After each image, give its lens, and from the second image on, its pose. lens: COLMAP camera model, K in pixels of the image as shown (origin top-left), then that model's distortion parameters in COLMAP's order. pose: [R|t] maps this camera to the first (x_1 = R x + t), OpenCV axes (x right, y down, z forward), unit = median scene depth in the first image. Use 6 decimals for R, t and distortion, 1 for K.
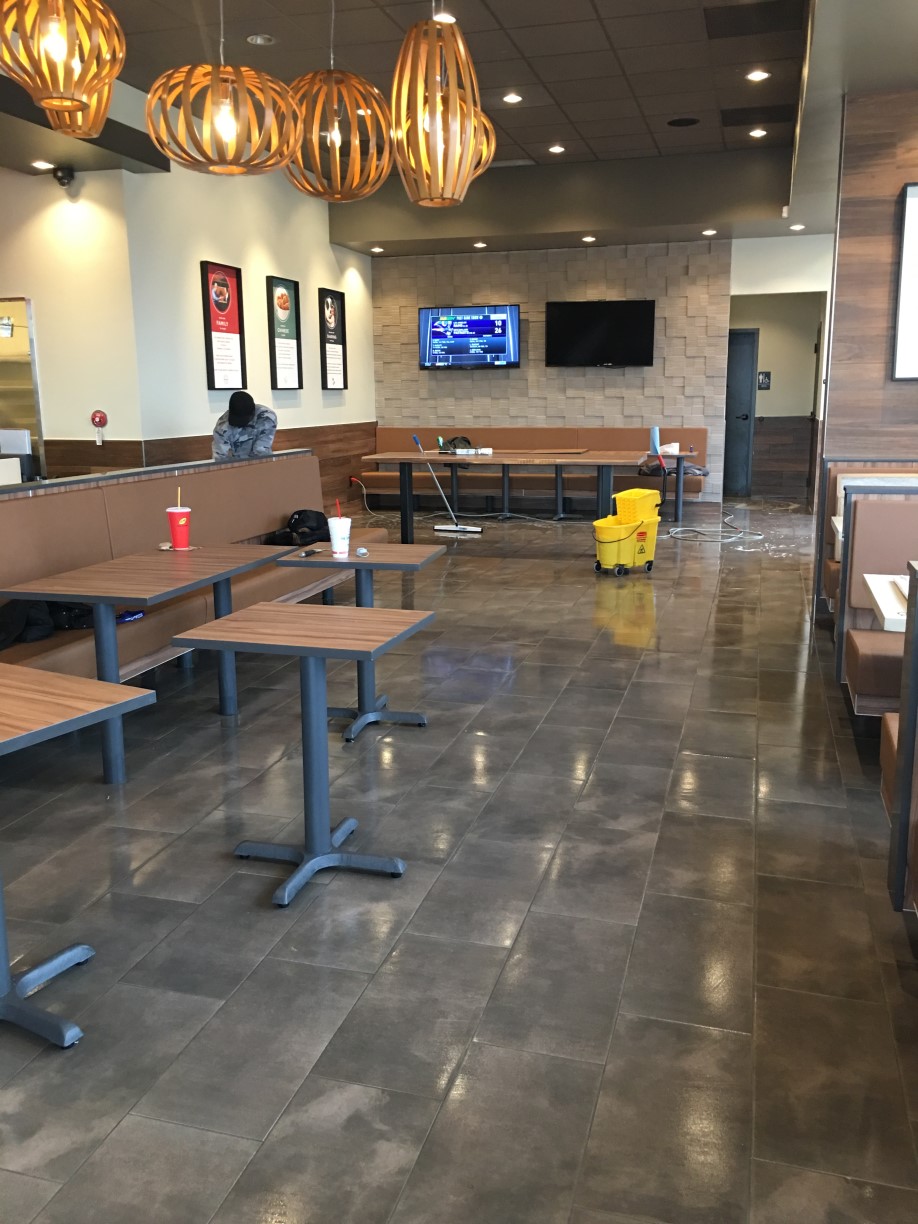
lens RADIAL K [[1038.6, 0, 459.5], [0, 1038.6, 582.9], [0, 0, 1]] dist [0.076758, -0.089750]
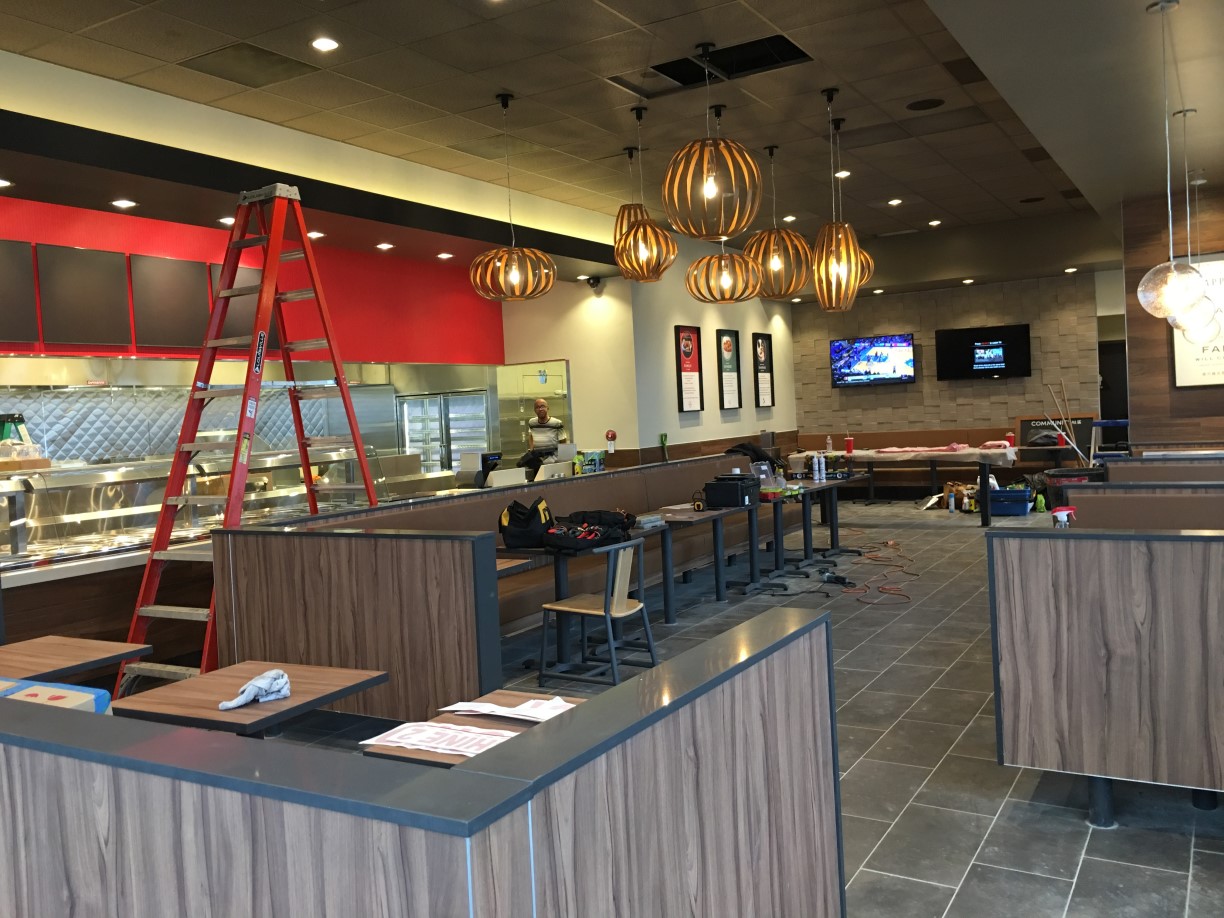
lens RADIAL K [[1038.6, 0, 596.5], [0, 1038.6, 453.2], [0, 0, 1]] dist [0.076758, -0.089750]
pose [[0.965201, -0.031022, -0.259662, 0.012429], [-0.004104, 0.991020, -0.133652, 0.045430], [0.261477, 0.130066, 0.956406, -0.285499]]
